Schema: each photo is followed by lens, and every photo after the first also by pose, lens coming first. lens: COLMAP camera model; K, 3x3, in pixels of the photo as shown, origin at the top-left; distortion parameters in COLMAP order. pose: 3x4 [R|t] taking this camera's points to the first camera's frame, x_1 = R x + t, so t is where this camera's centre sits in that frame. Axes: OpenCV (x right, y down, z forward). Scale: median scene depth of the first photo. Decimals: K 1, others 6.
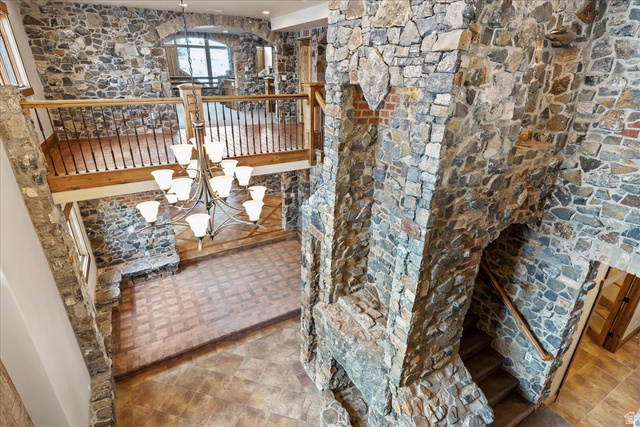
lens RADIAL K [[310.3, 0, 320.0], [0, 310.3, 213.5], [0, 0, 1]] dist [-0.001833, -0.000150]
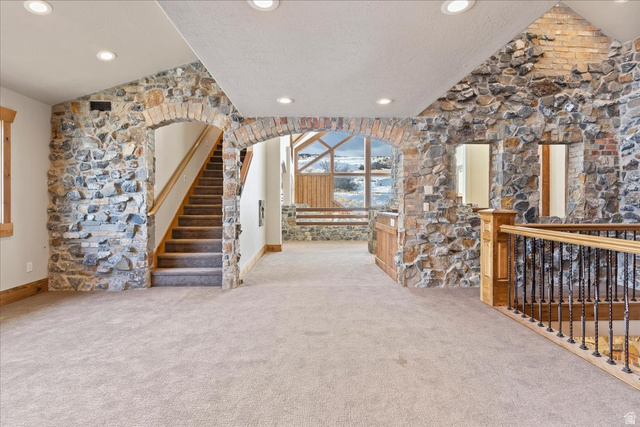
lens RADIAL K [[310.3, 0, 320.0], [0, 310.3, 213.5], [0, 0, 1]] dist [-0.001833, -0.000150]
pose [[0.877694, -0.002797, -0.479214, -0.162378], [-0.182991, 0.922253, -0.340535, -0.265133], [0.442909, 0.386577, 0.808944, 0.602923]]
